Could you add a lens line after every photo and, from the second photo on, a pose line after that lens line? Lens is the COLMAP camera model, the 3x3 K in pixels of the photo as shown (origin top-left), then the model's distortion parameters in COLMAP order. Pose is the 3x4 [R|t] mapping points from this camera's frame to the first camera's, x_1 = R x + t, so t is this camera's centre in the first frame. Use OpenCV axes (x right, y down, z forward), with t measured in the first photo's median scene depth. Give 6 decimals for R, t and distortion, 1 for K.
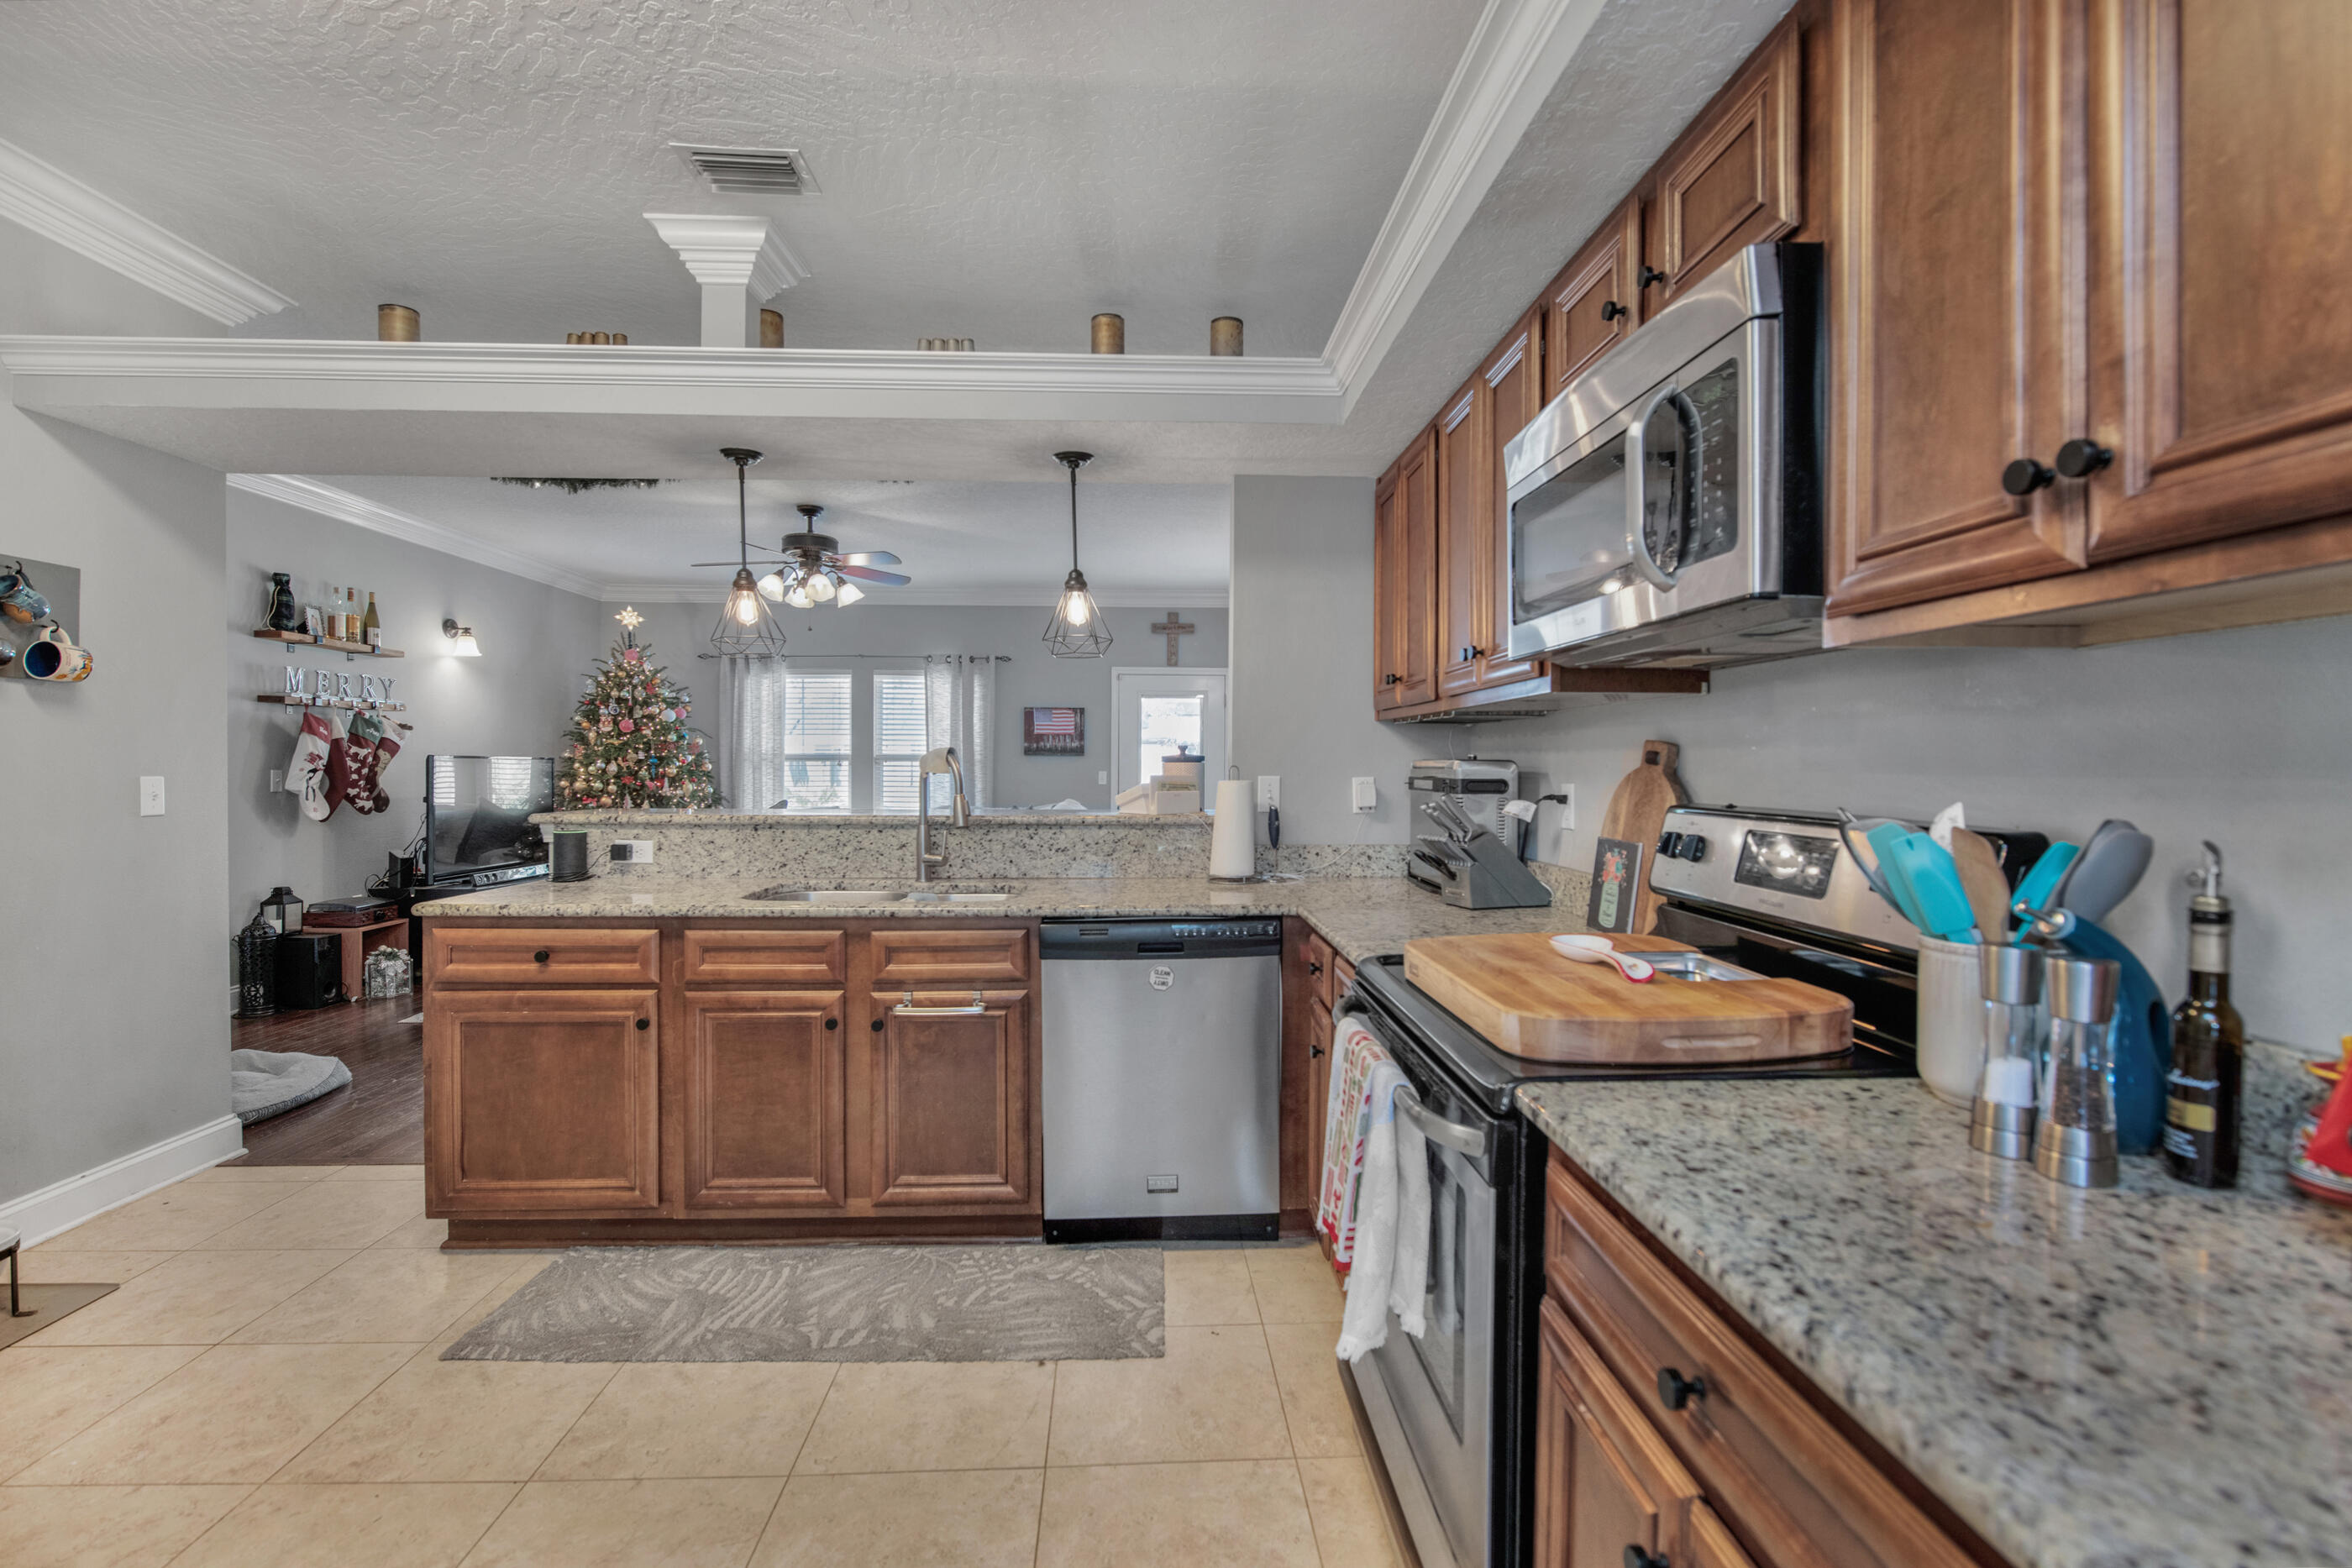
lens RADIAL K [[1074.9, 0, 1208.3], [0, 1074.9, 773.9], [0, 0, 1]] dist [-0.000693, -0.000492]
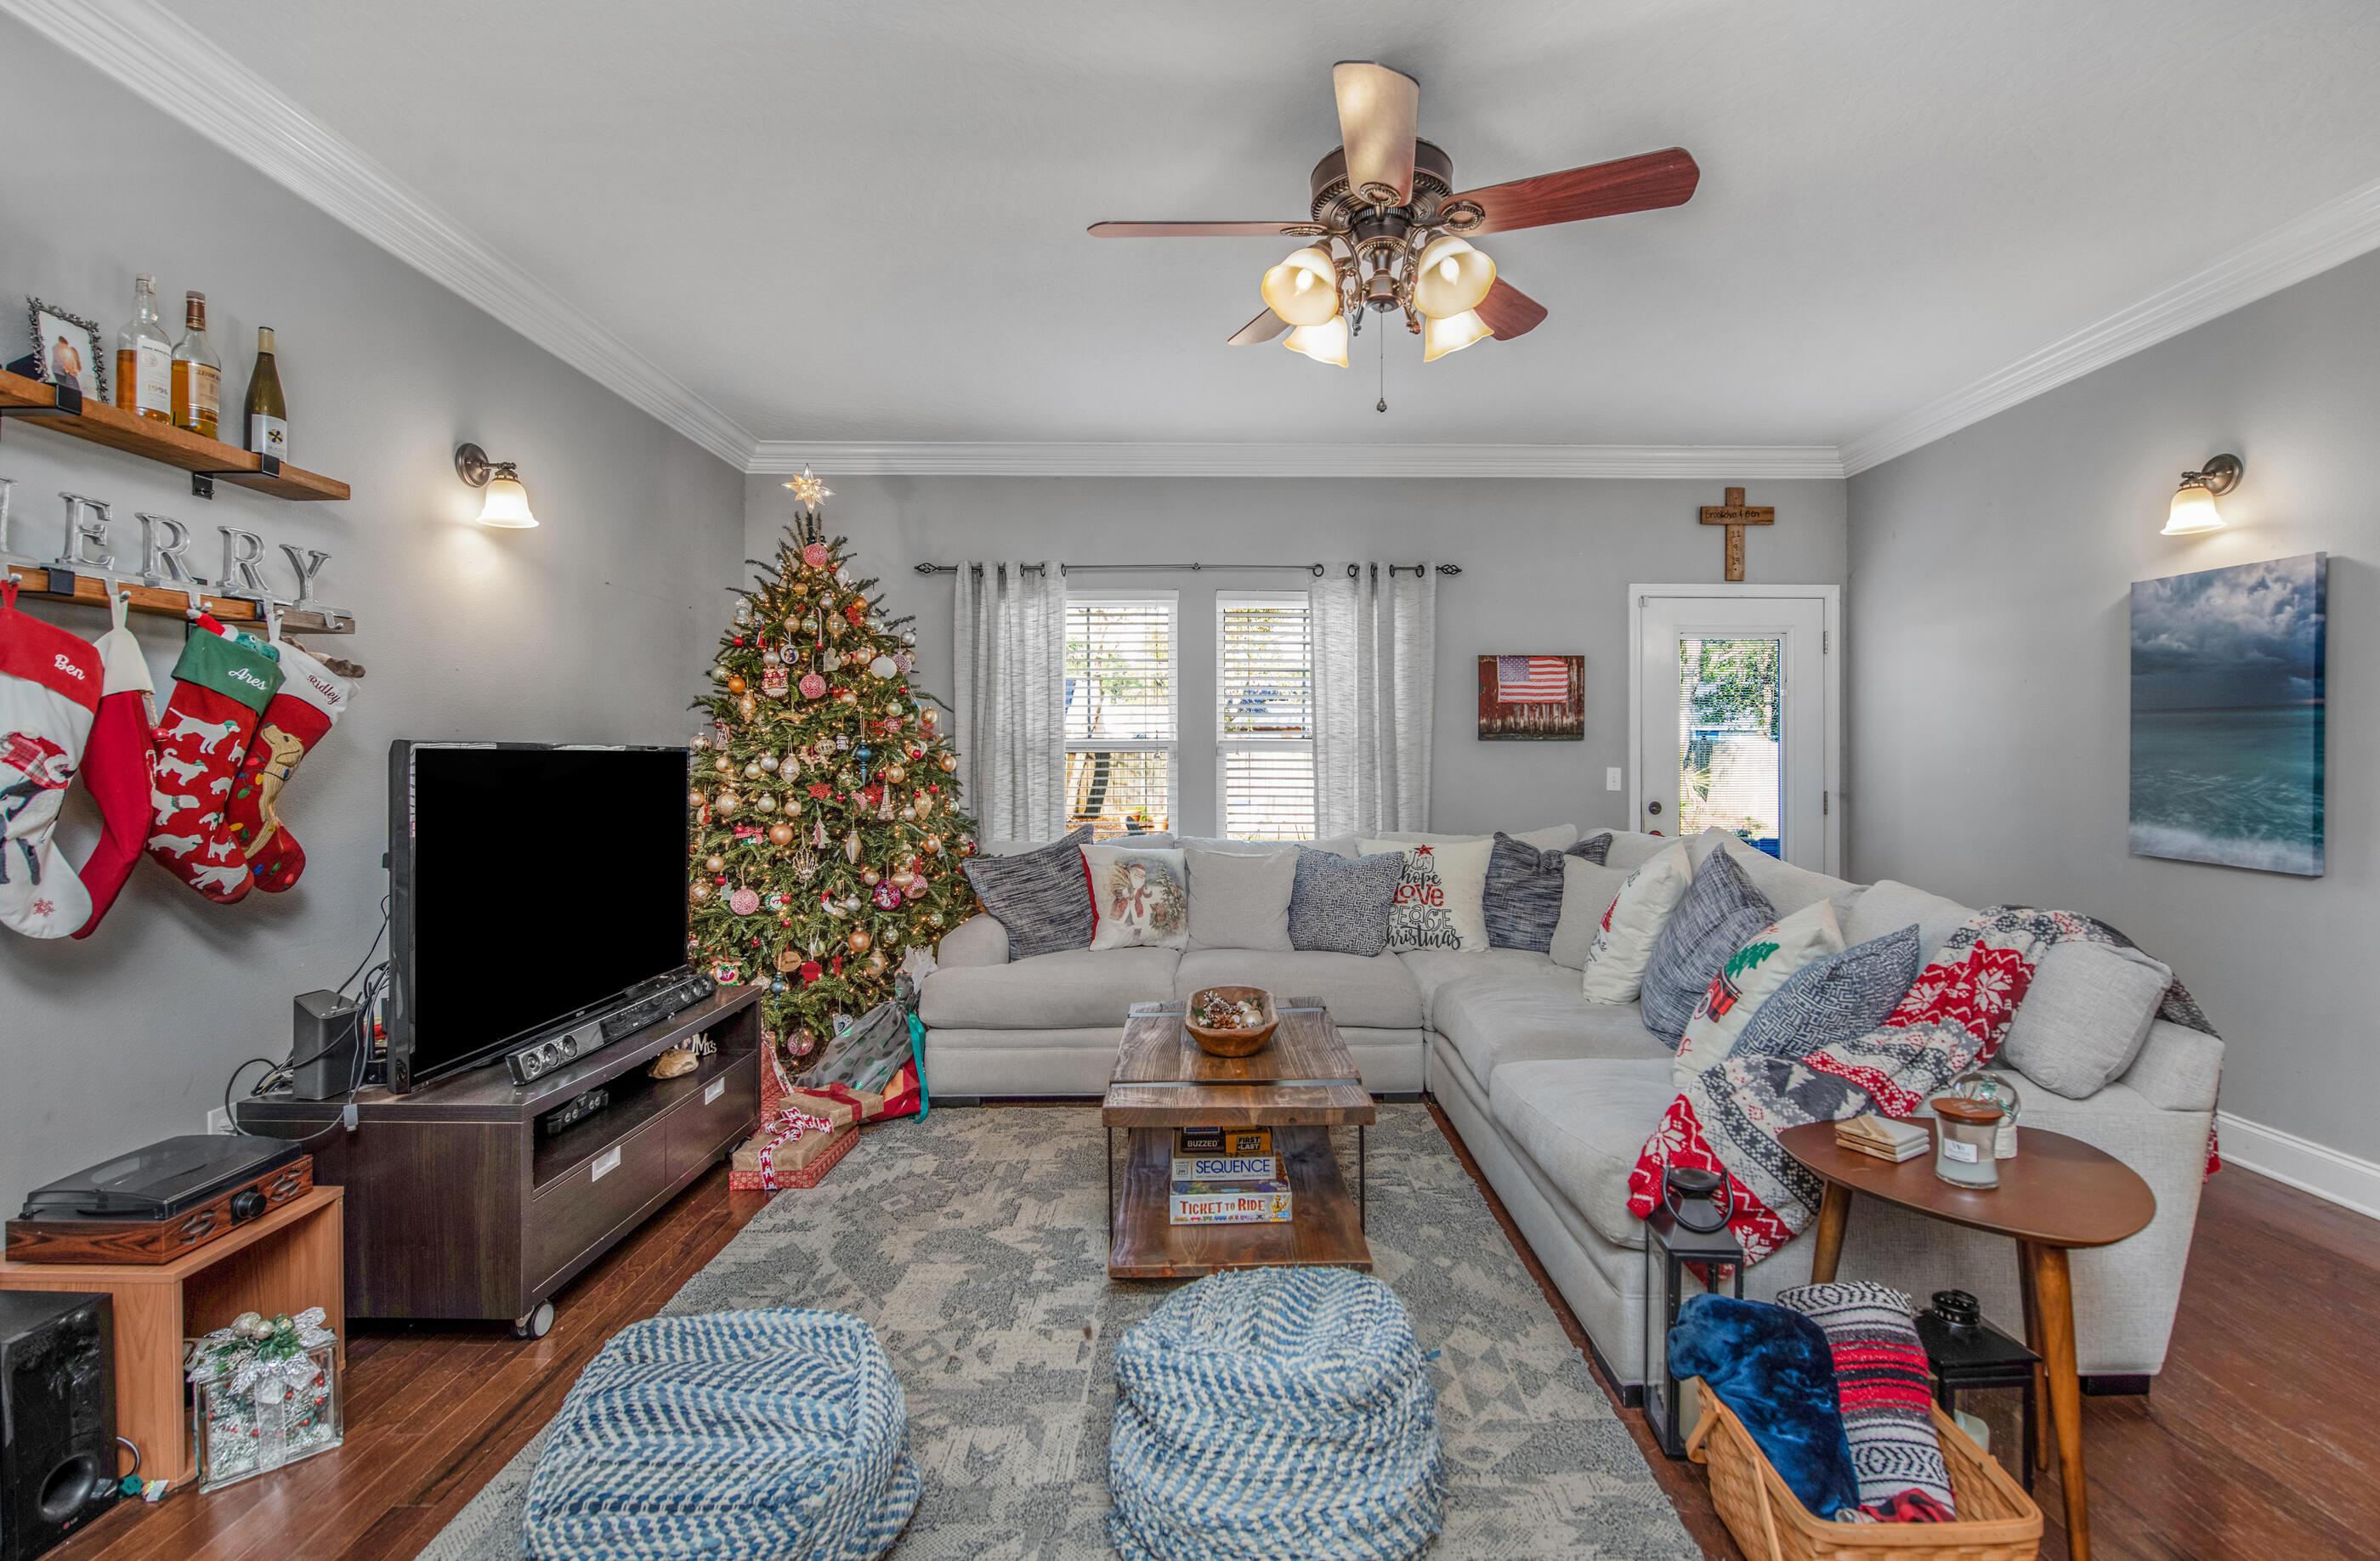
lens RADIAL K [[1097.0, 0, 1244.2], [0, 1097.0, 751.5], [0, 0, 1]] dist [-0.002226, -0.004456]
pose [[0.999738, -0.006137, -0.022044, -0.372927], [0.005872, 0.999910, -0.012063, -0.006663], [0.022116, 0.011930, 0.999684, 0.551682]]
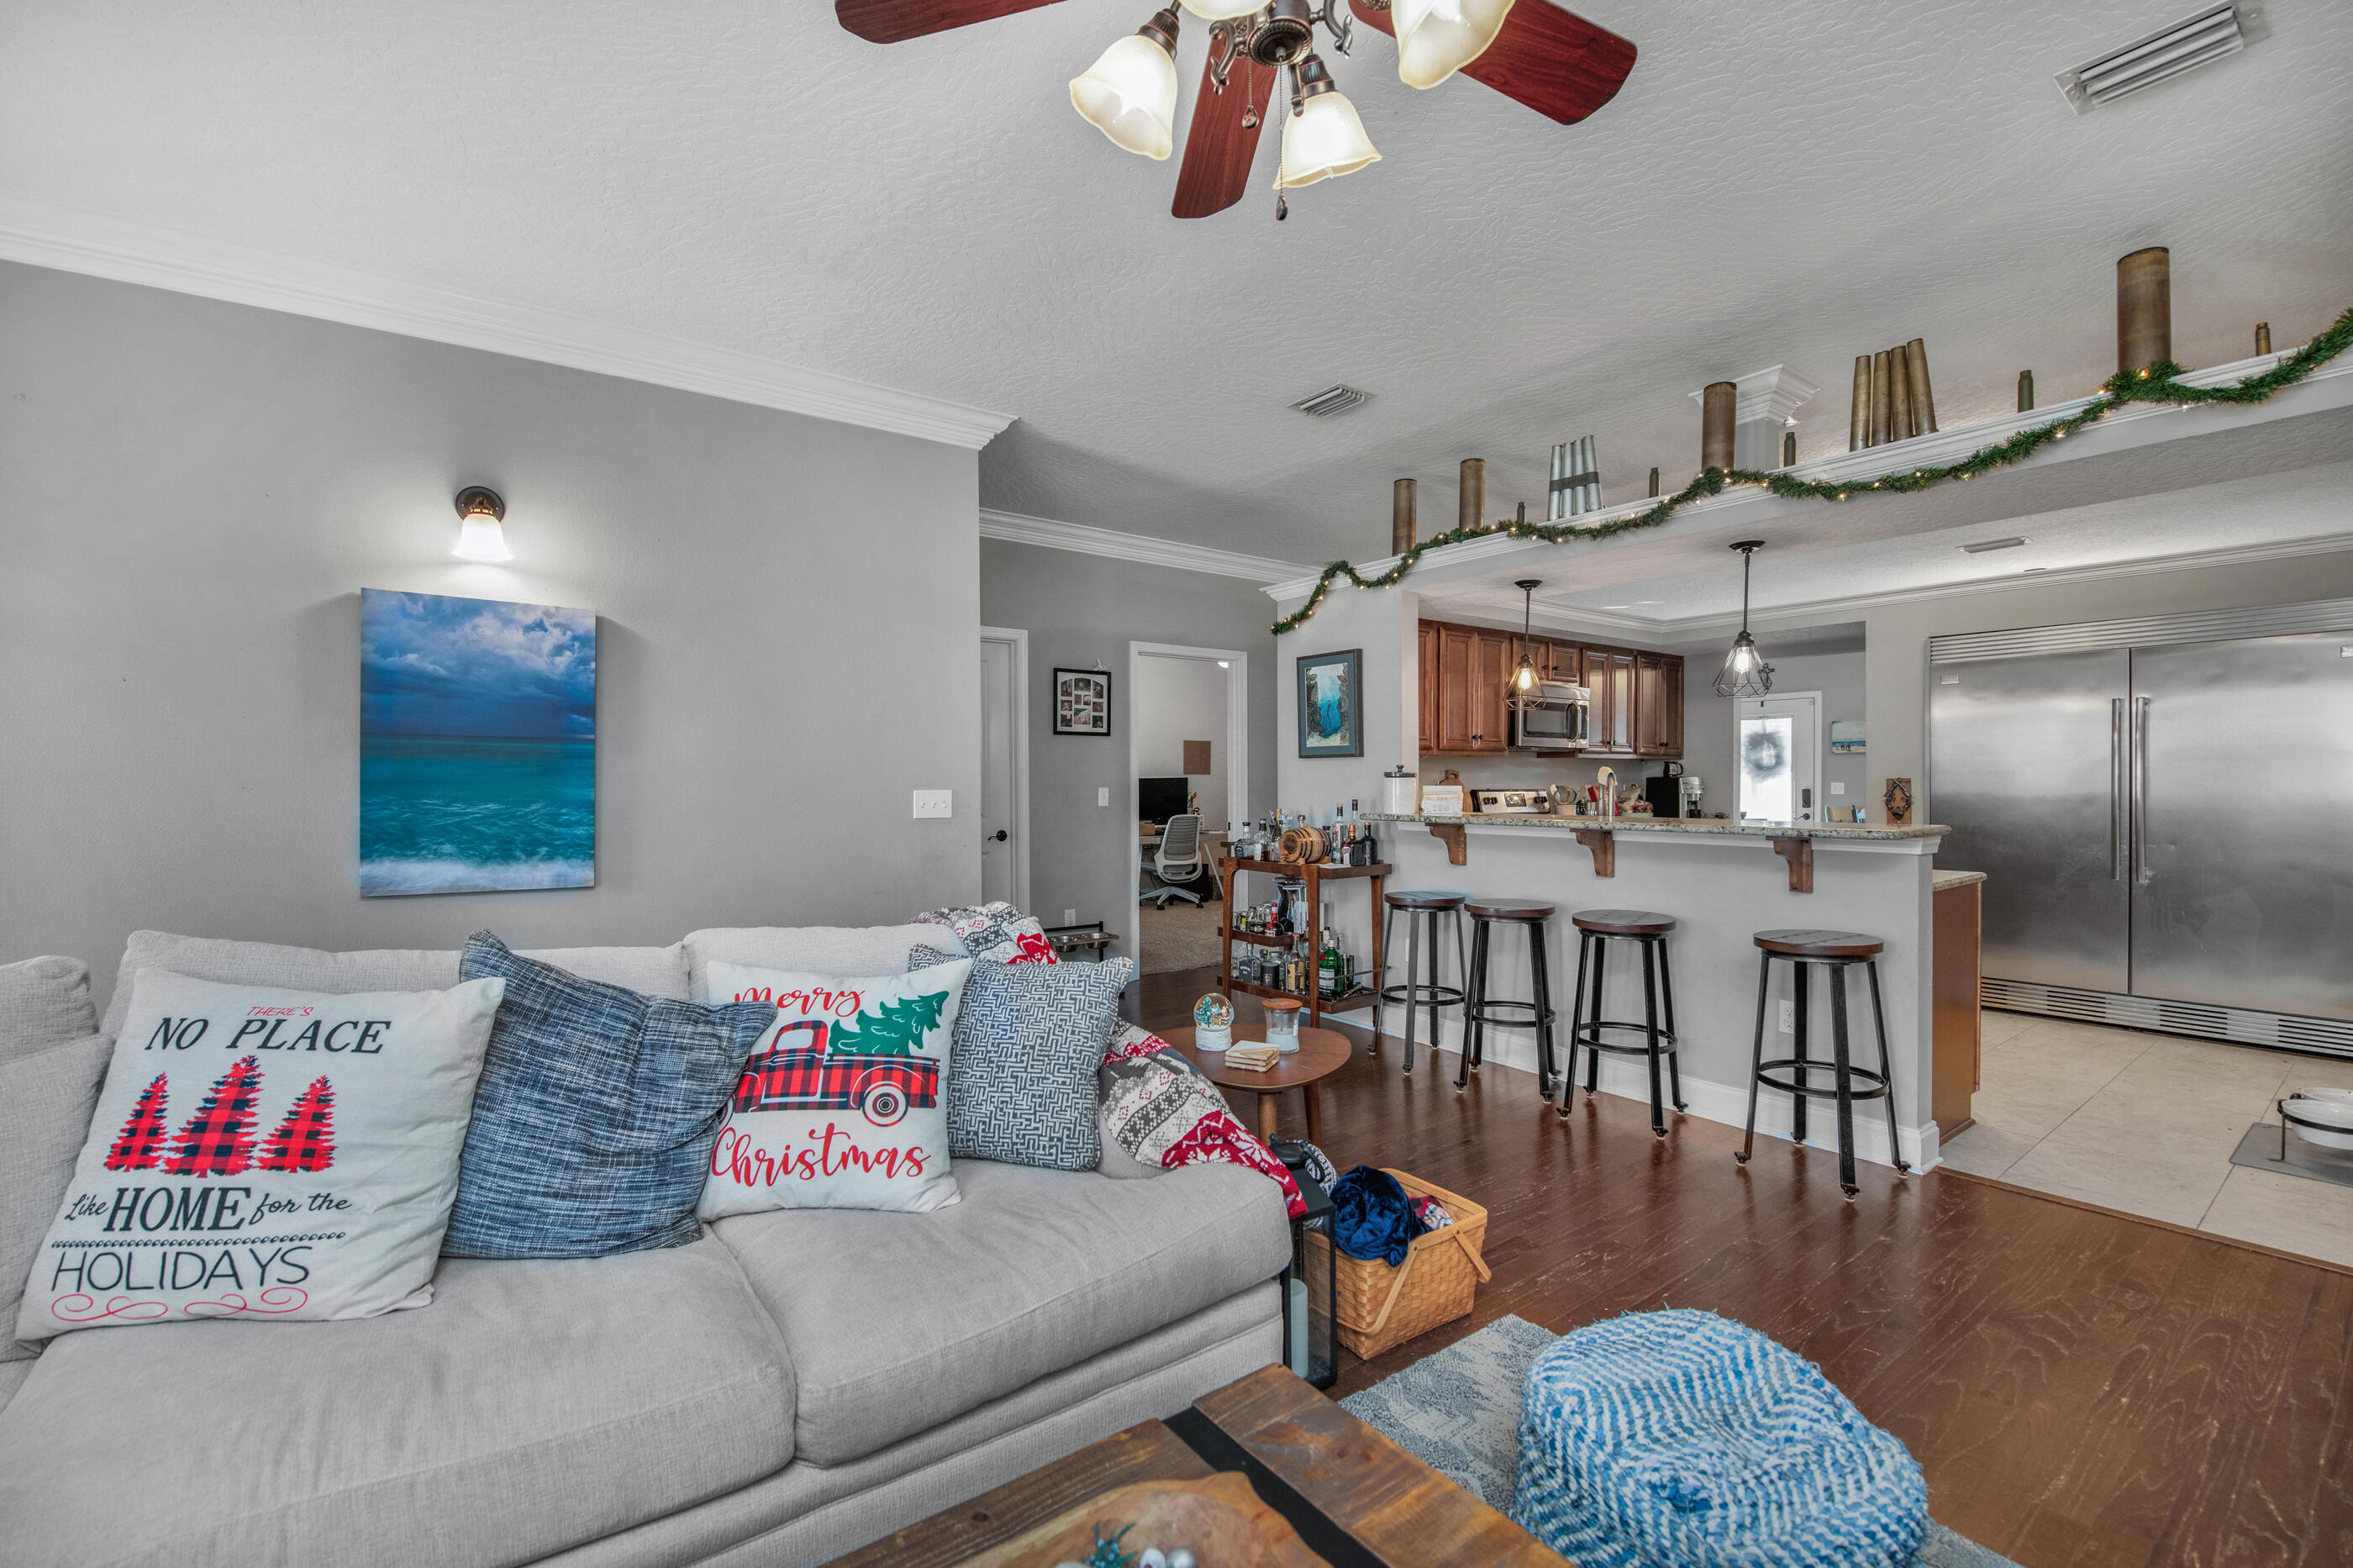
lens RADIAL K [[986.9, 0, 1176.5], [0, 986.9, 784.0], [0, 0, 1]] dist [-0.009196, -0.006708]
pose [[-0.535310, -0.008342, 0.844614, -0.492706], [0.007451, 0.999866, 0.014598, -0.012397], [-0.844623, 0.014108, -0.535176, 1.027383]]
